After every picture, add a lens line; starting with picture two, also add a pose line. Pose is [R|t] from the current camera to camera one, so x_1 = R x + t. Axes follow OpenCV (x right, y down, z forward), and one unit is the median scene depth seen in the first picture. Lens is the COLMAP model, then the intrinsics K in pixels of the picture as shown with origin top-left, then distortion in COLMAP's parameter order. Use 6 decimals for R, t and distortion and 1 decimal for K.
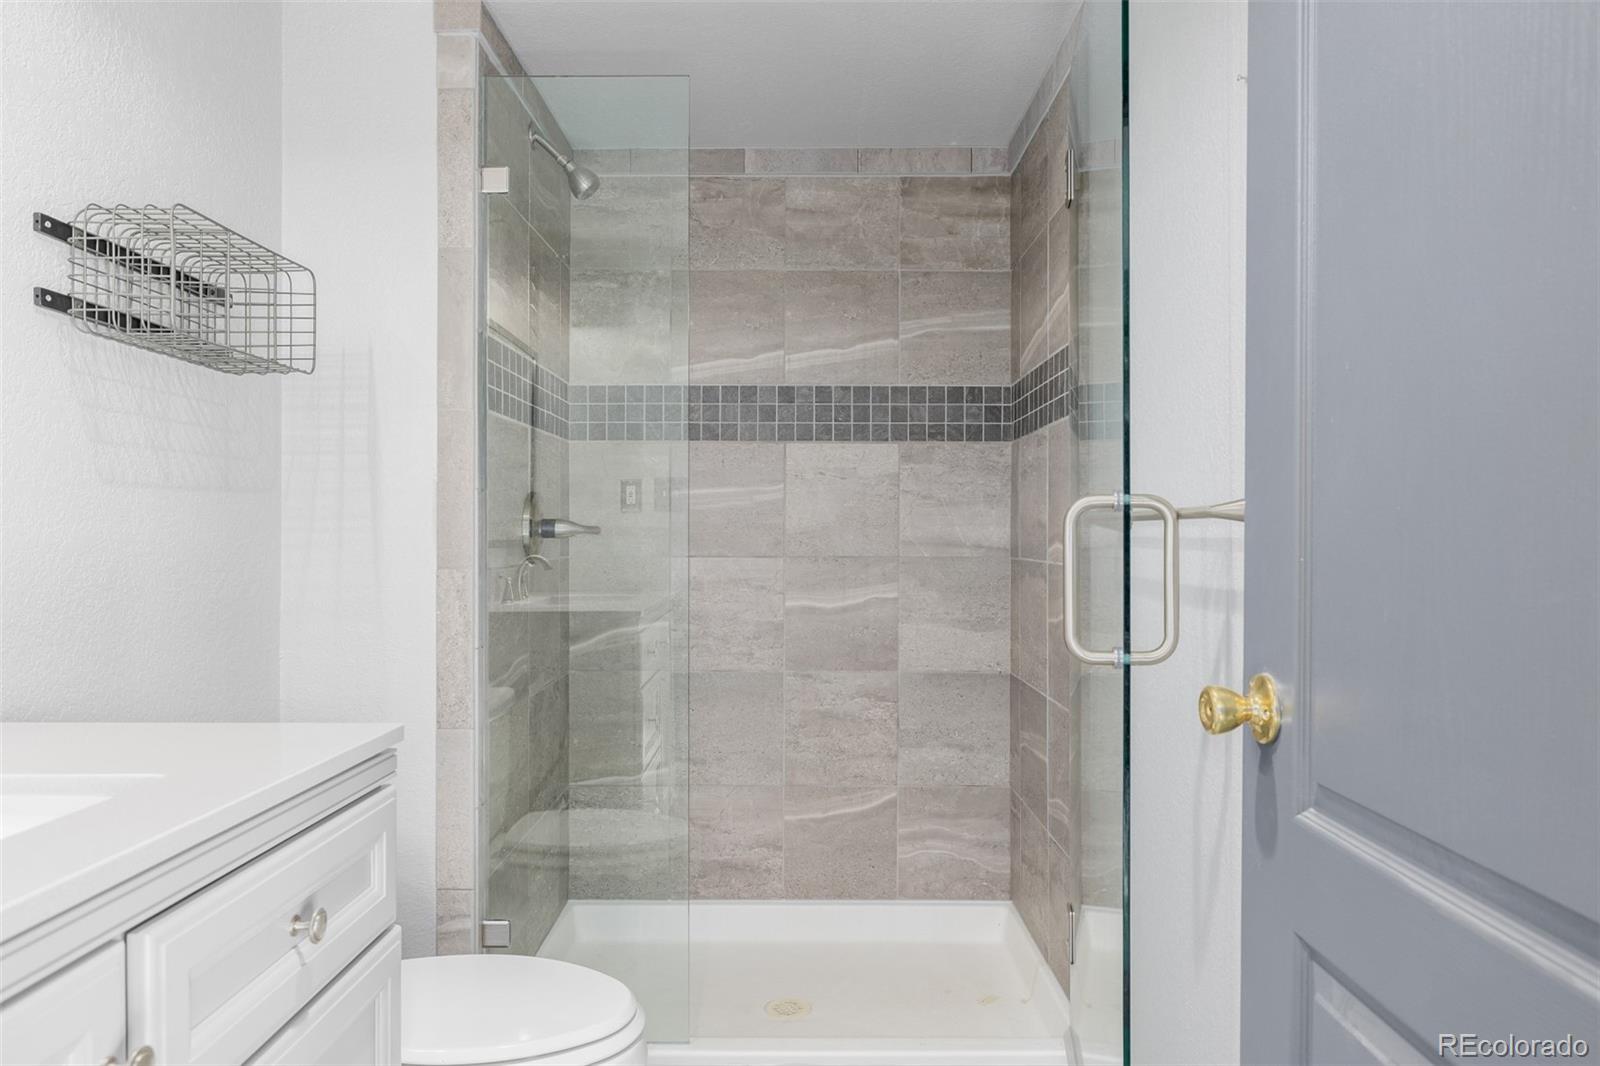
lens RADIAL K [[1070.8, 0, 803.2], [0, 1070.8, 534.0], [0, 0, 1]] dist [0.002537, -0.000874]
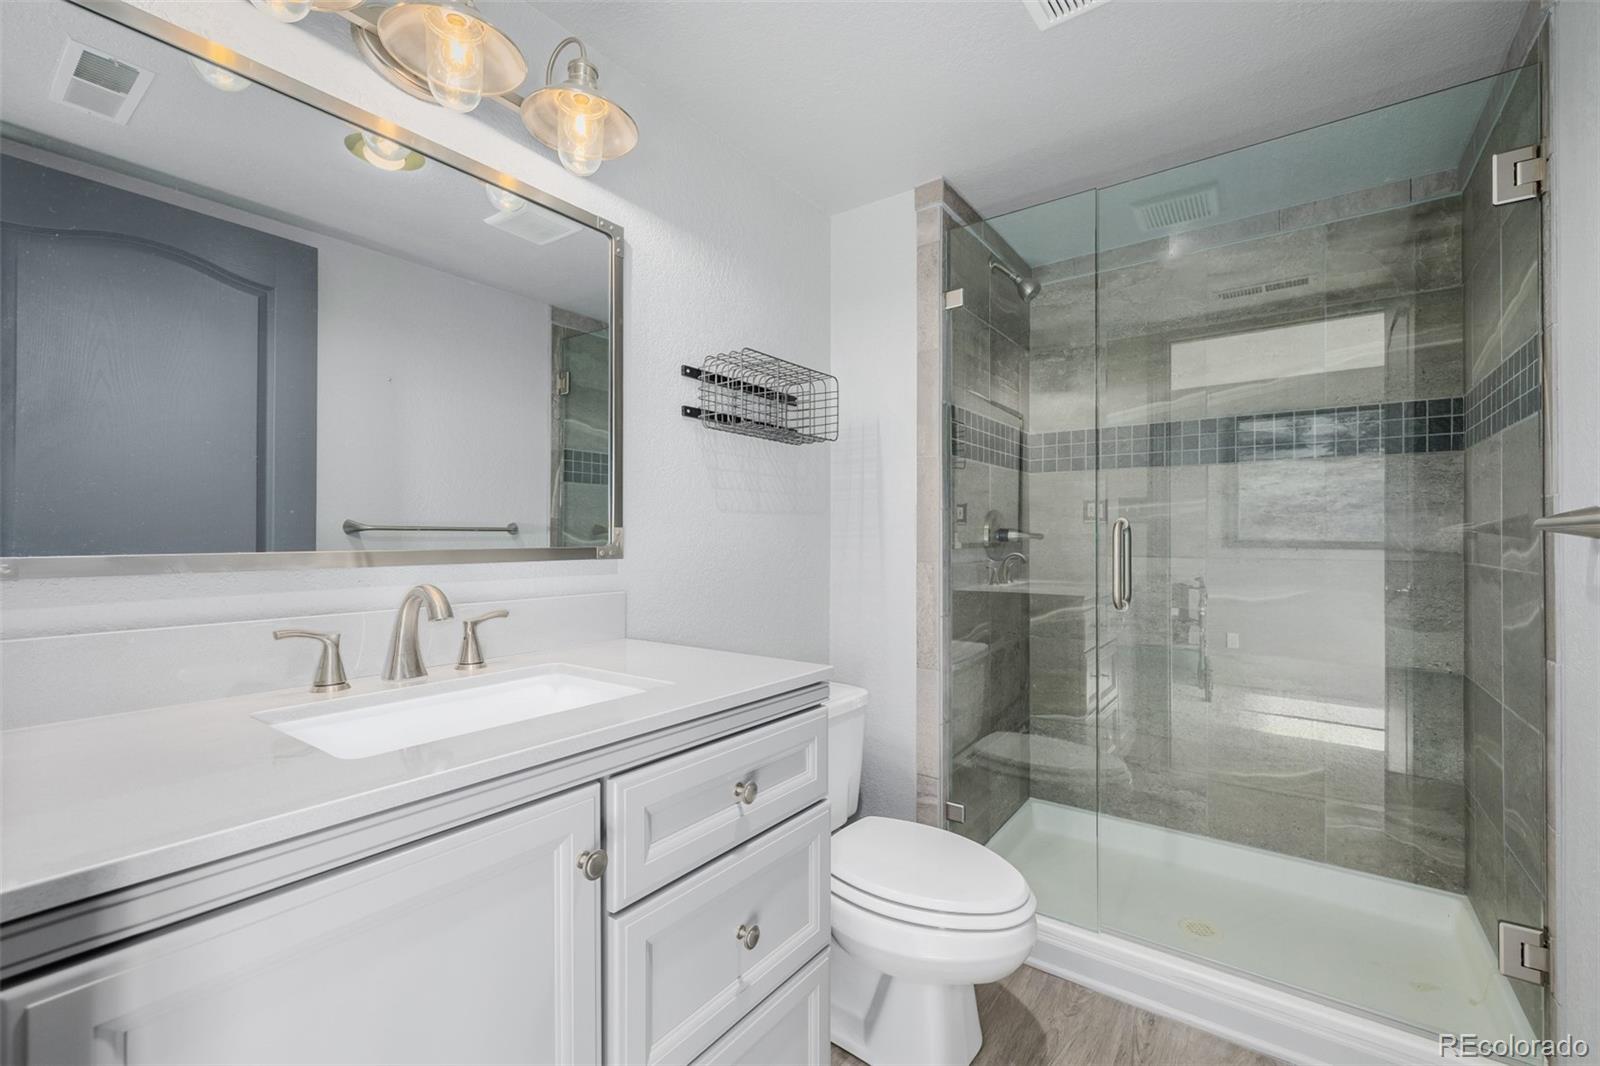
lens RADIAL K [[682.1, 0, 795.8], [0, 682.1, 533.8], [0, 0, 1]] dist [0.002654, 0.000220]
pose [[0.804073, -0.003538, -0.594520, 0.076969], [-0.000230, 0.999980, -0.006263, -0.001472], [0.594531, 0.005173, 0.804056, 0.097486]]
